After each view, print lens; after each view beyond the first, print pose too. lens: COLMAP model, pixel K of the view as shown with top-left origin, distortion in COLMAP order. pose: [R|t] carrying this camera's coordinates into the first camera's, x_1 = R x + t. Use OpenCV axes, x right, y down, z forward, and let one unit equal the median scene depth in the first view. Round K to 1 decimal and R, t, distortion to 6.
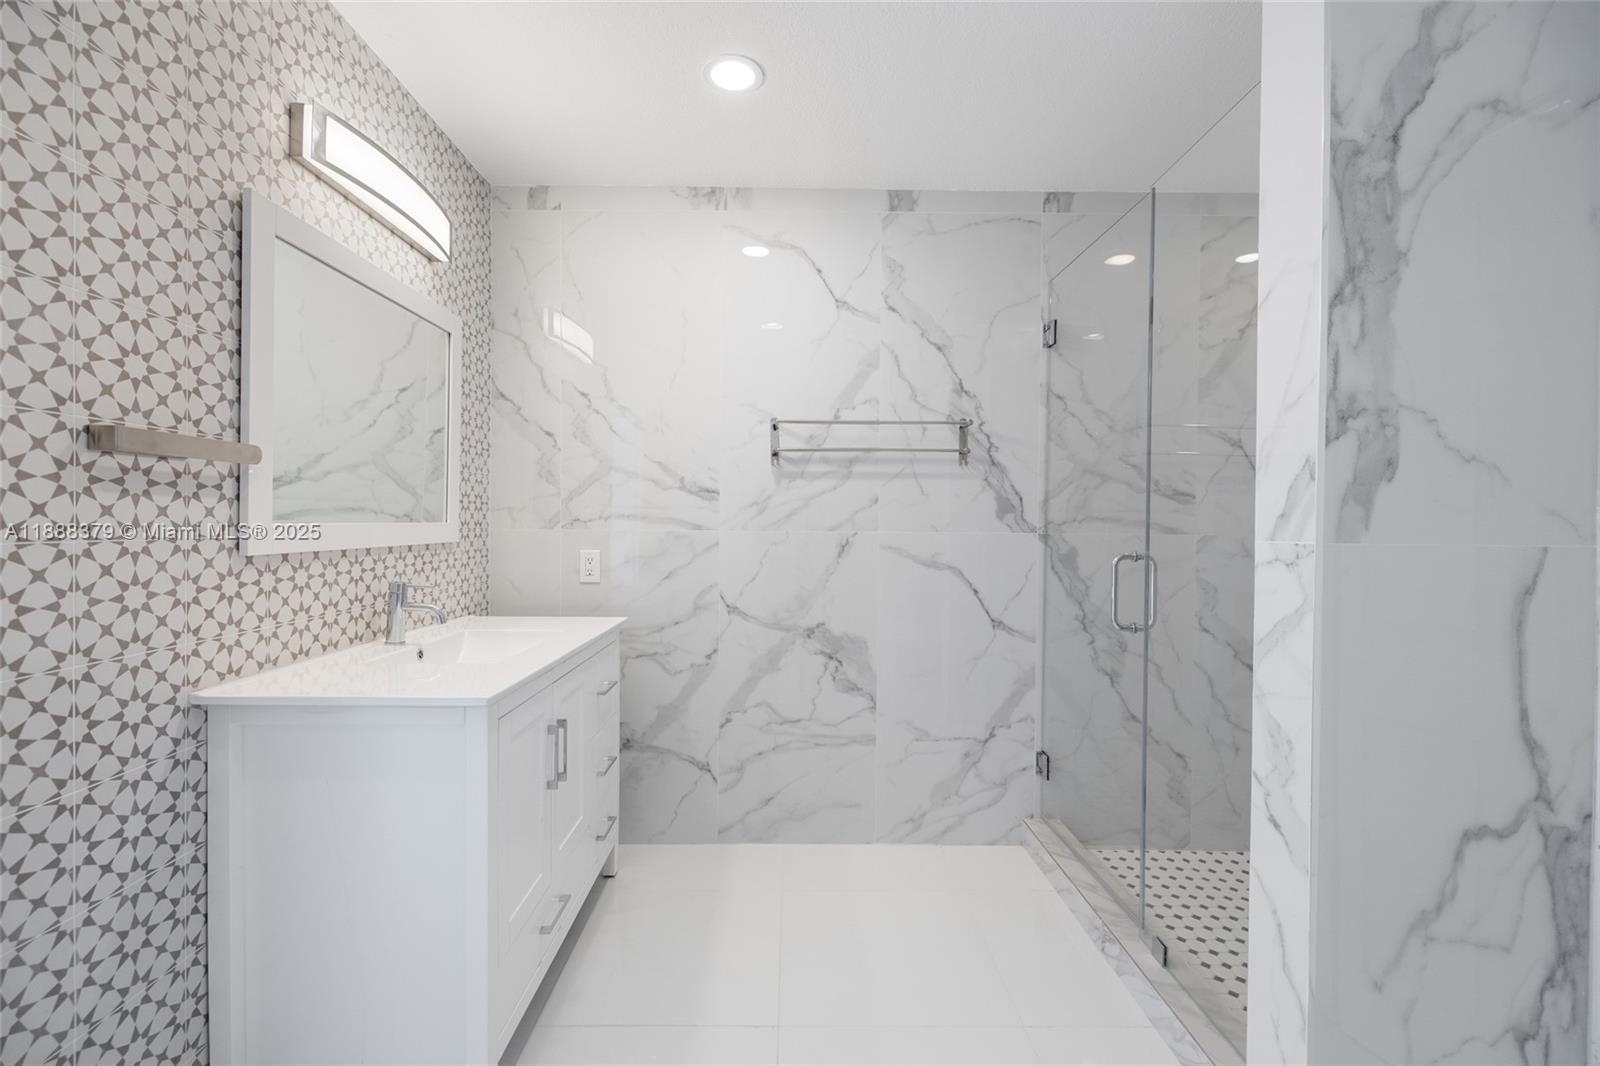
lens RADIAL K [[667.4, 0, 770.3], [0, 667.4, 525.5], [0, 0, 1]] dist [-0.000387, 0.000305]
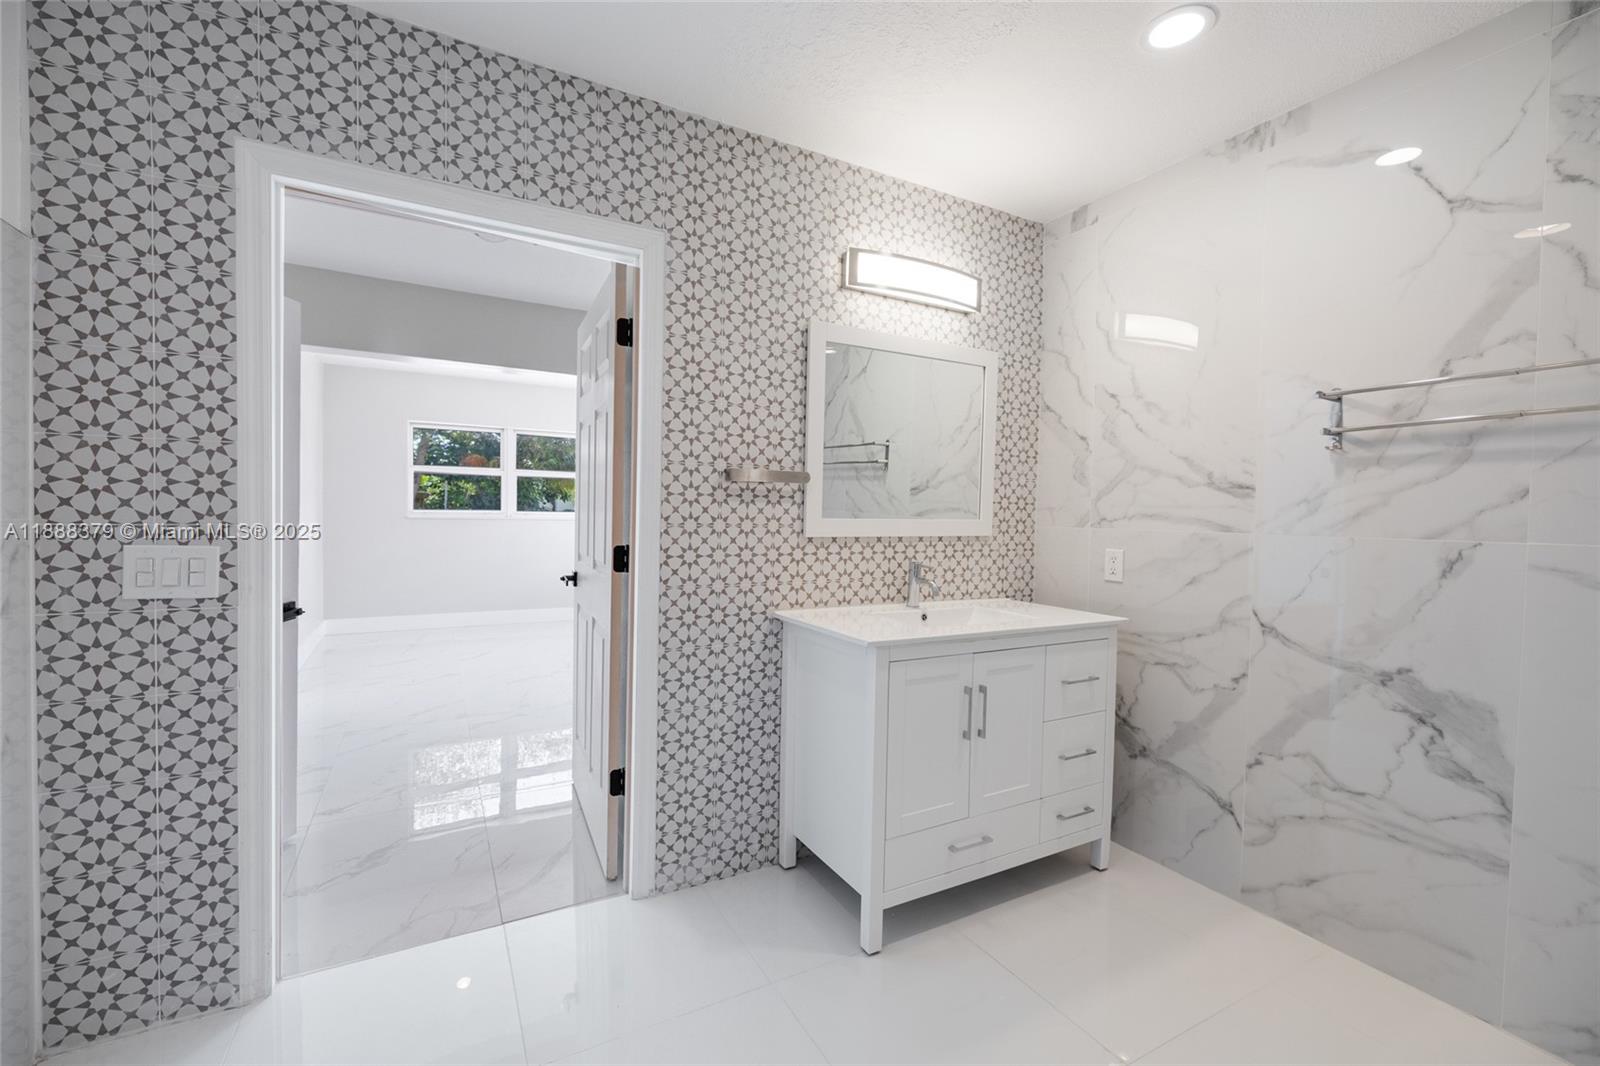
lens RADIAL K [[667.4, 0, 800.2], [0, 667.4, 523.4], [0, 0, 1]] dist [-0.000387, 0.000305]
pose [[0.480456, 0.016071, -0.876872, 0.387567], [-0.018375, 0.999797, 0.008255, -0.001808], [0.876826, 0.012146, 0.480654, 0.095758]]
